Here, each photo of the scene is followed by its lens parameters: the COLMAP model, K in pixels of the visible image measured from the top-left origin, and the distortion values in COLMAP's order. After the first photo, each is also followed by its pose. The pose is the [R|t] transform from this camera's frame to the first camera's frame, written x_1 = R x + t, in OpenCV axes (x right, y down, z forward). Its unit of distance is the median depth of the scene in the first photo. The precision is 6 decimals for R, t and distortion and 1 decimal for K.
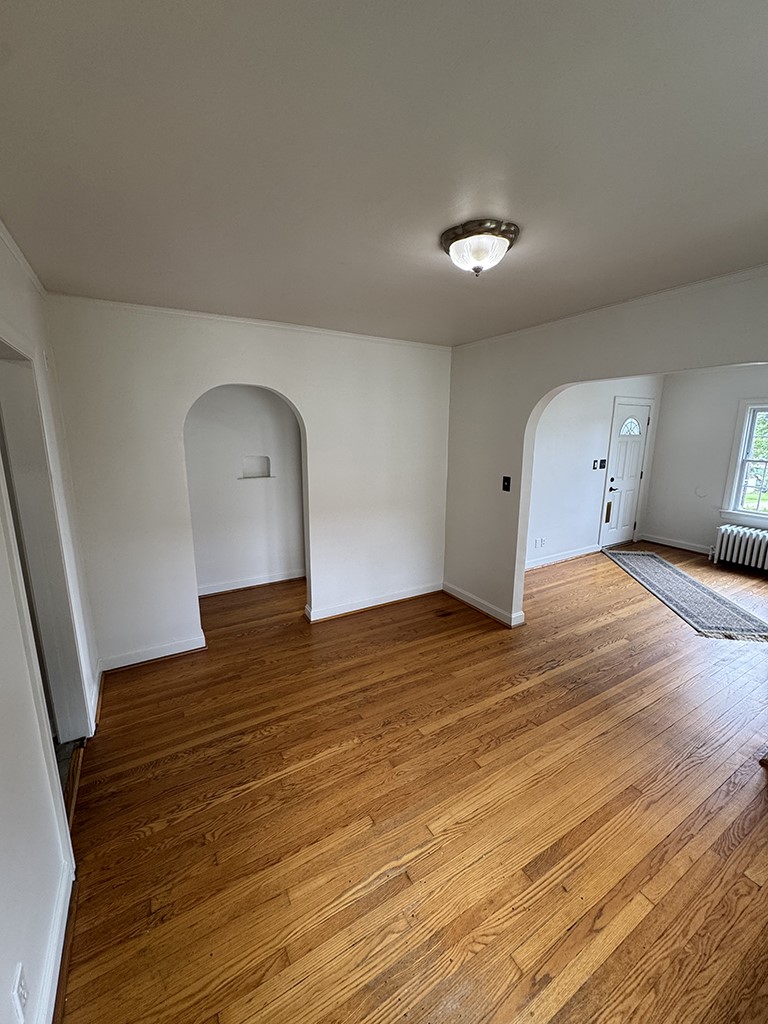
lens RADIAL K [[409.8, 0, 384.4], [0, 409.8, 513.1], [0, 0, 1]] dist [-0.000613, 0.000030]
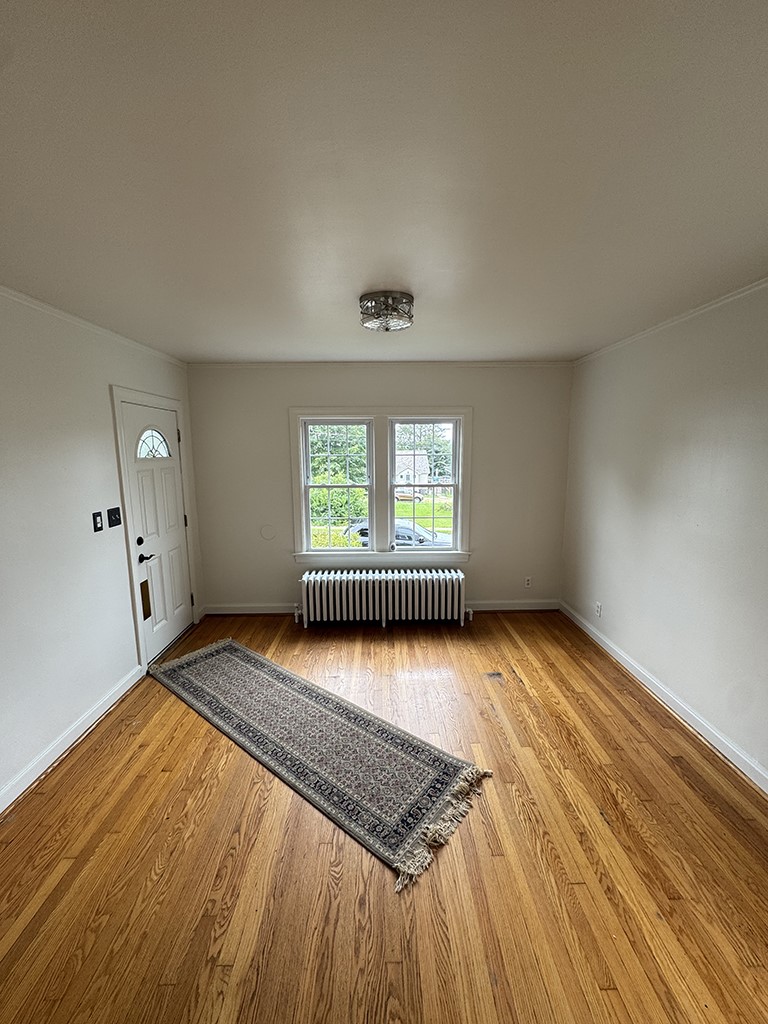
lens RADIAL K [[409.8, 0, 385.8], [0, 409.8, 511.5], [0, 0, 1]] dist [-0.000613, 0.000030]
pose [[0.494773, -0.137995, 0.857996, 0.272604], [0.183311, 0.981669, 0.052177, -0.093158], [-0.849468, 0.131464, 0.511000, 0.468102]]
